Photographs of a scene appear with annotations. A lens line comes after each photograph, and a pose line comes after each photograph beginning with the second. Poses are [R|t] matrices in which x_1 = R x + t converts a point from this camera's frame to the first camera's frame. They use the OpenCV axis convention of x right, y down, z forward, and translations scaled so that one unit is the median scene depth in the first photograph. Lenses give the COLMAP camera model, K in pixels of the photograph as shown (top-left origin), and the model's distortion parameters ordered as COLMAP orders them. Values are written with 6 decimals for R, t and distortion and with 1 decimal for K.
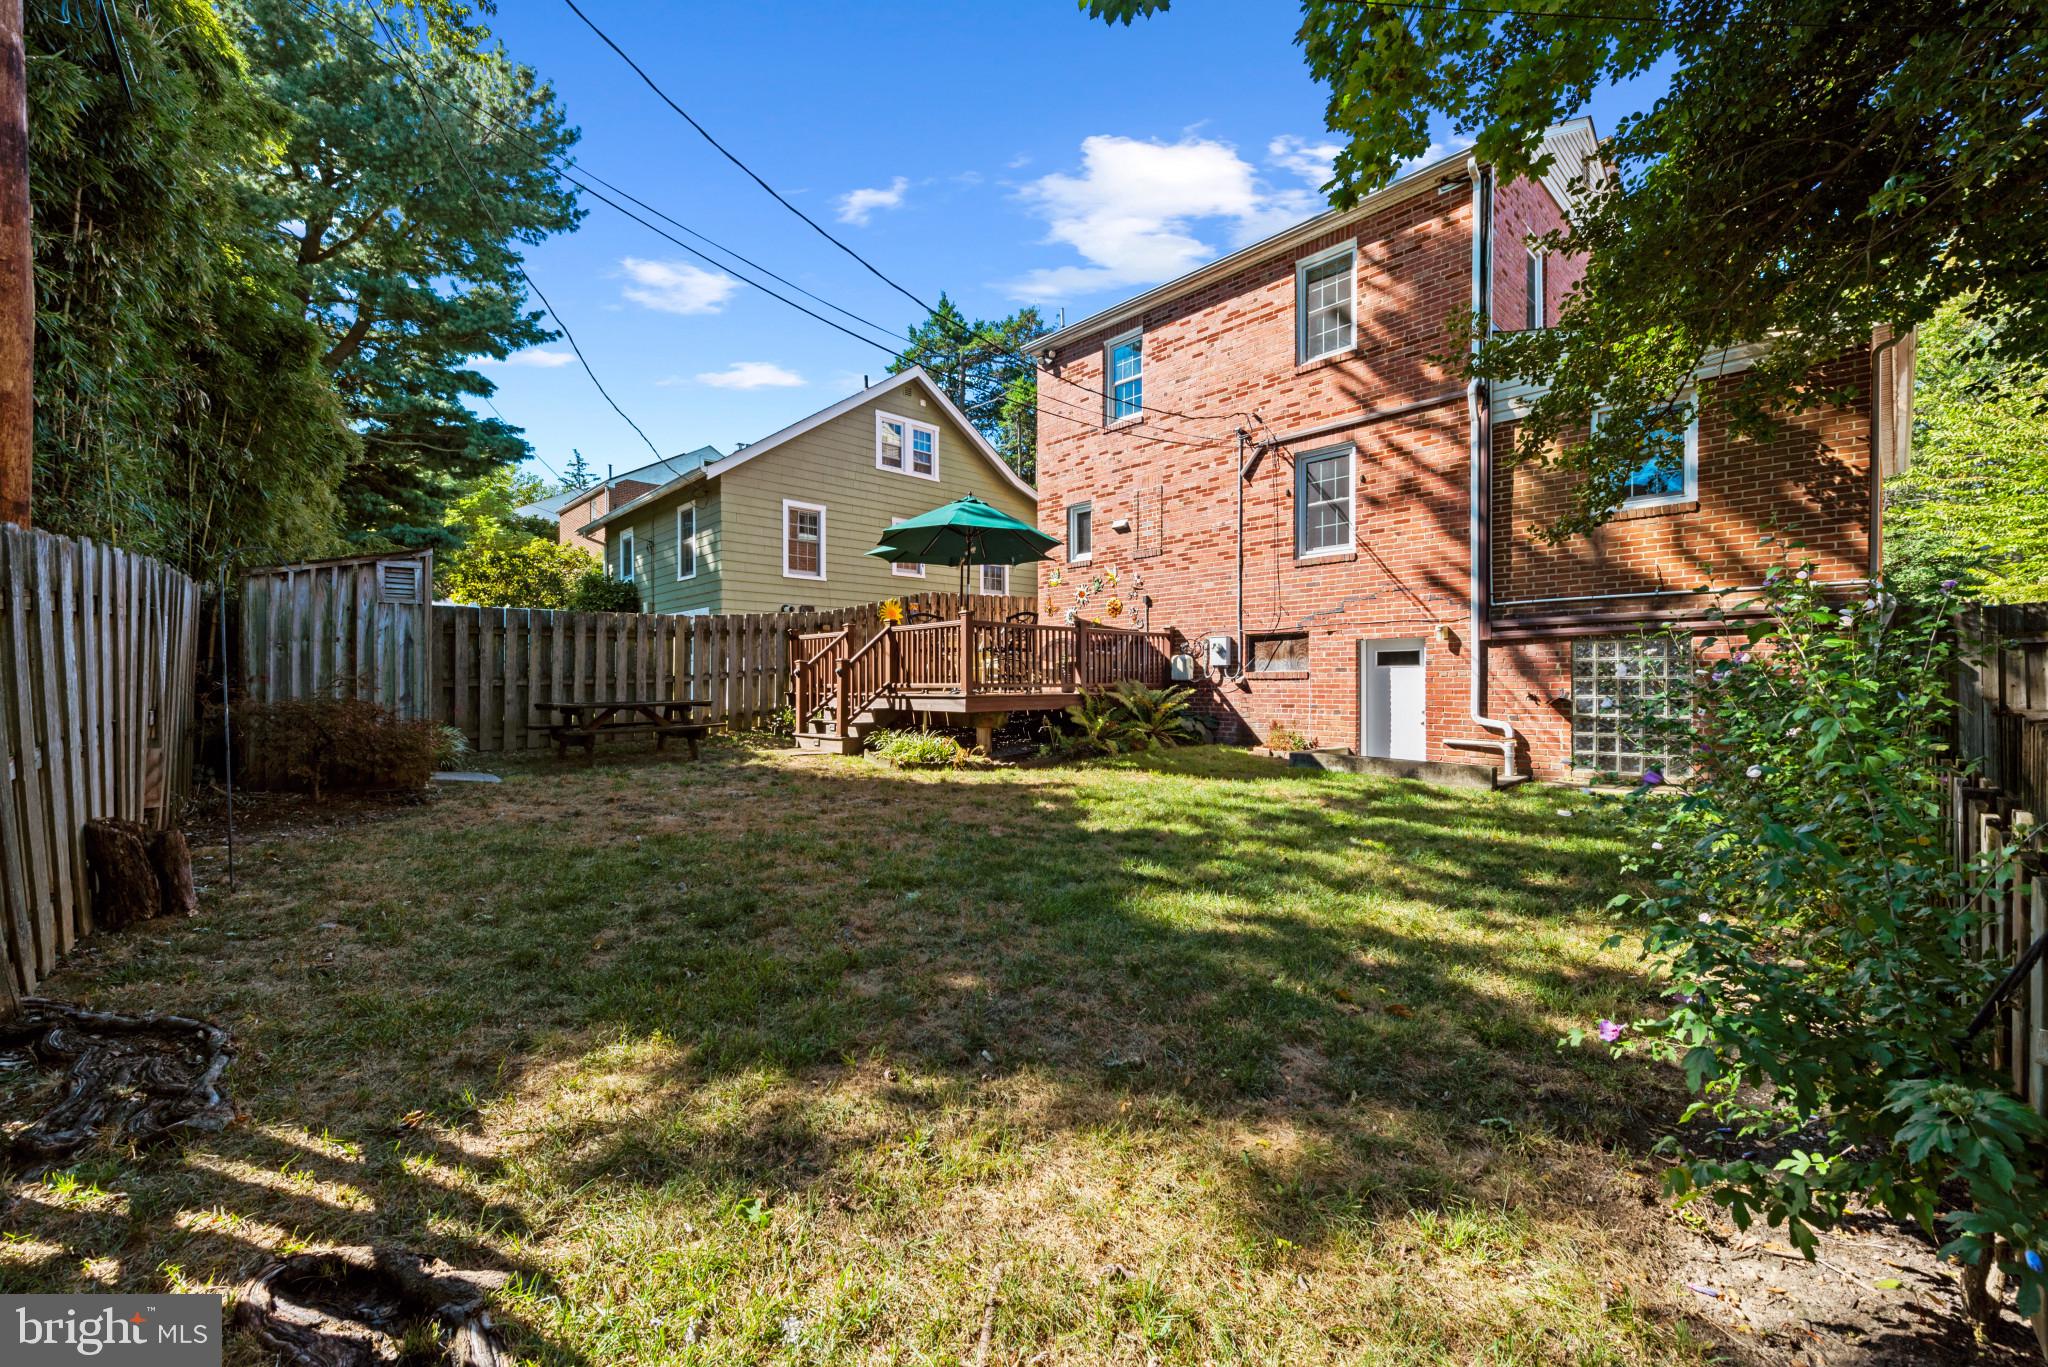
lens RADIAL K [[851.0, 0, 1024.0], [0, 851.0, 683.5], [0, 0, 1]] dist [0.014372, -0.003986]
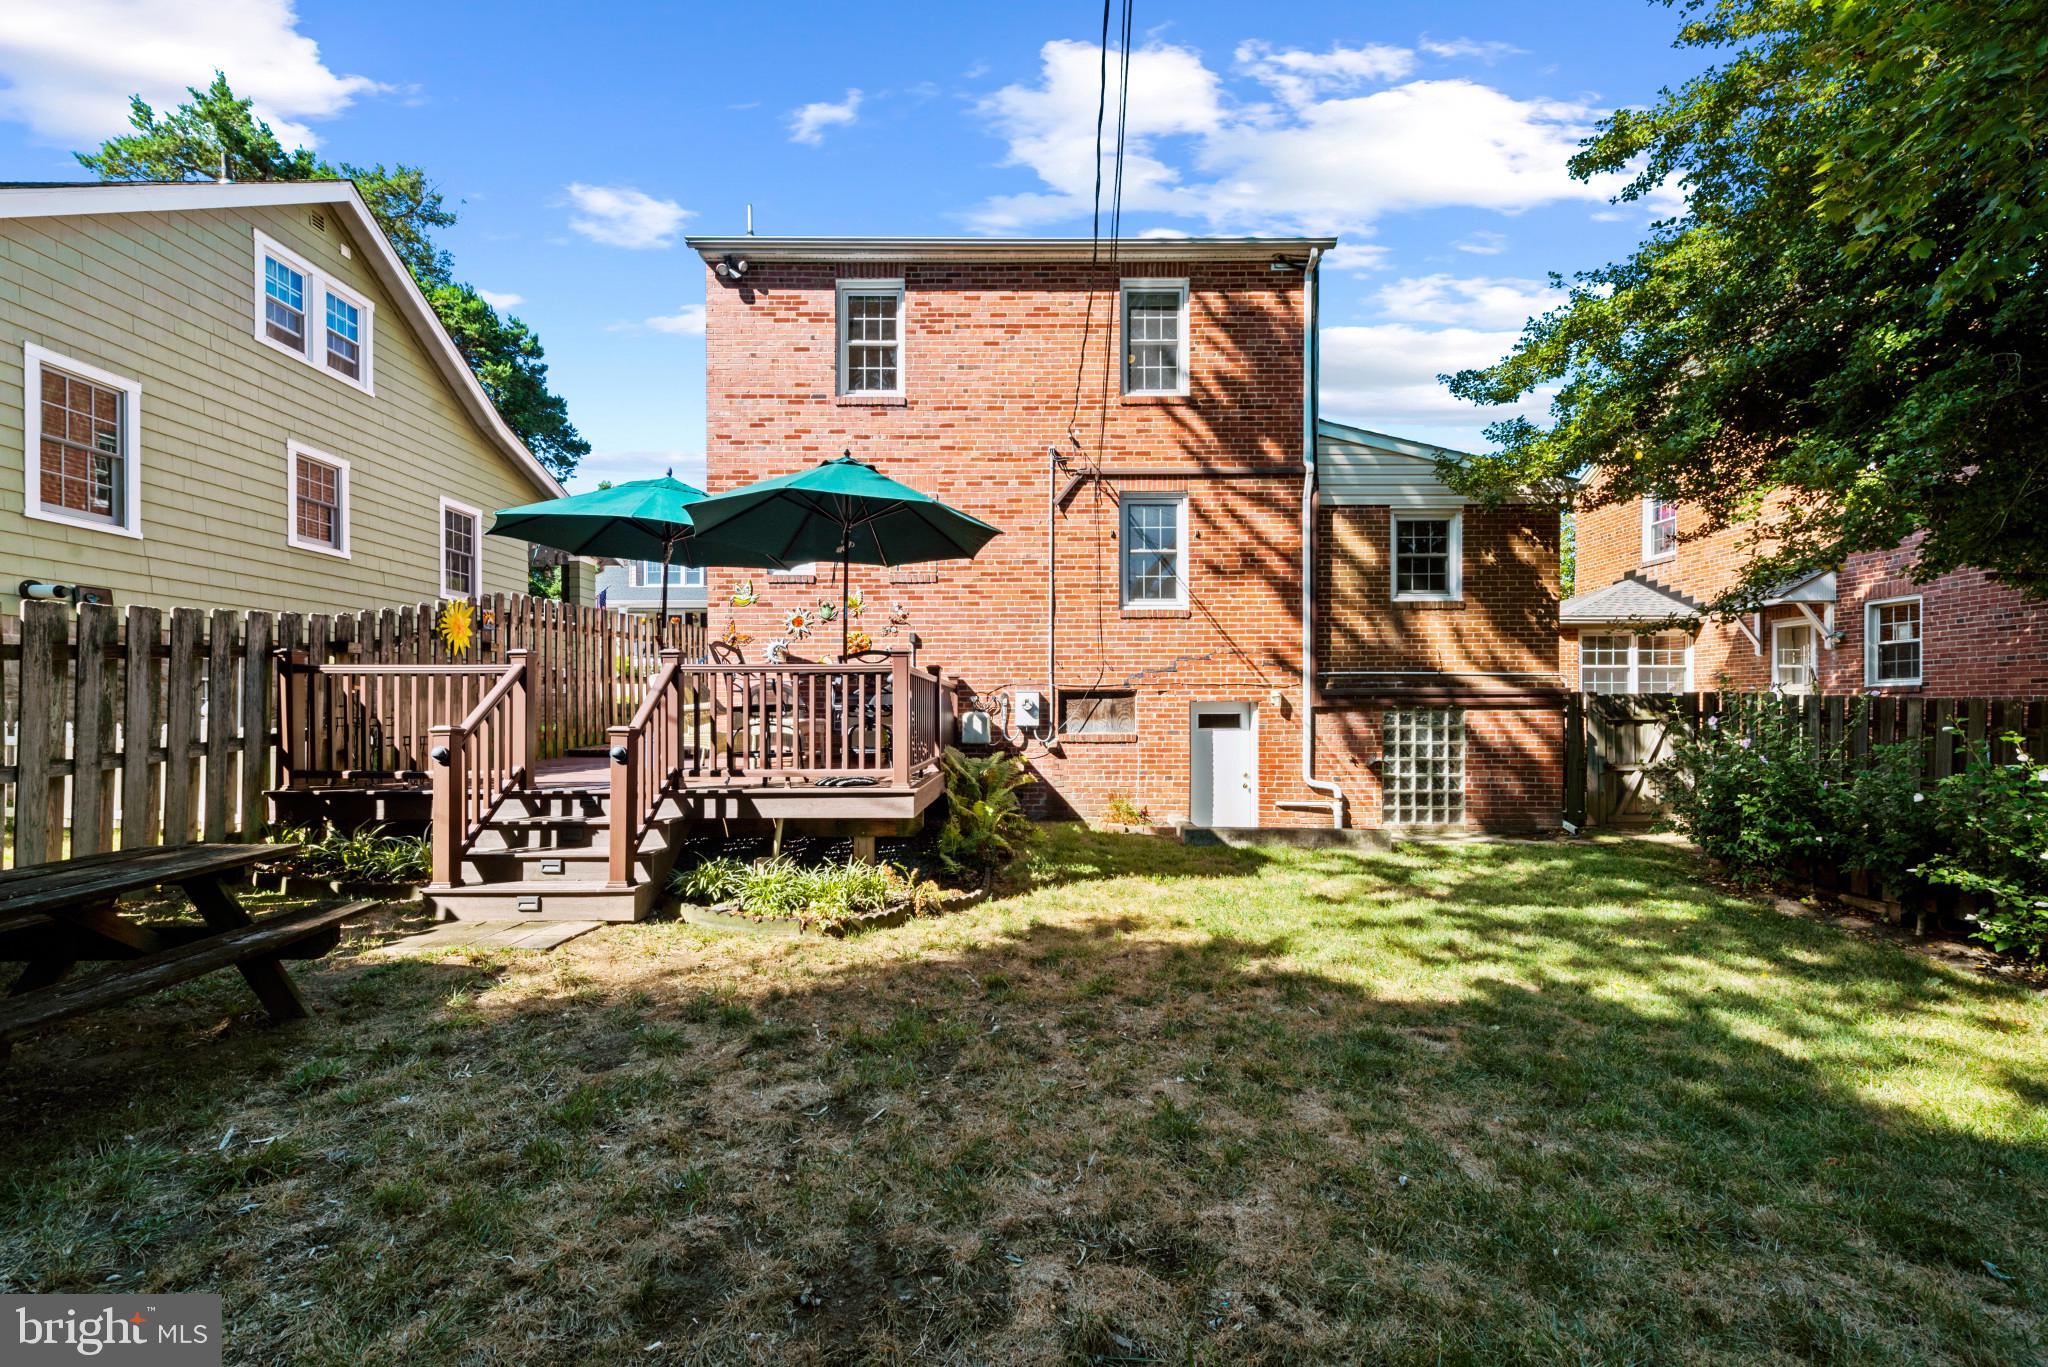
lens RADIAL K [[837.8, 0, 1025.7], [0, 837.8, 710.2], [0, 0, 1]] dist [0.010272, -0.000926]
pose [[0.663548, 0.002955, 0.748128, -0.406047], [-0.001286, 0.999995, -0.002809, -0.036432], [-0.748133, 0.000901, 0.663549, 0.486127]]
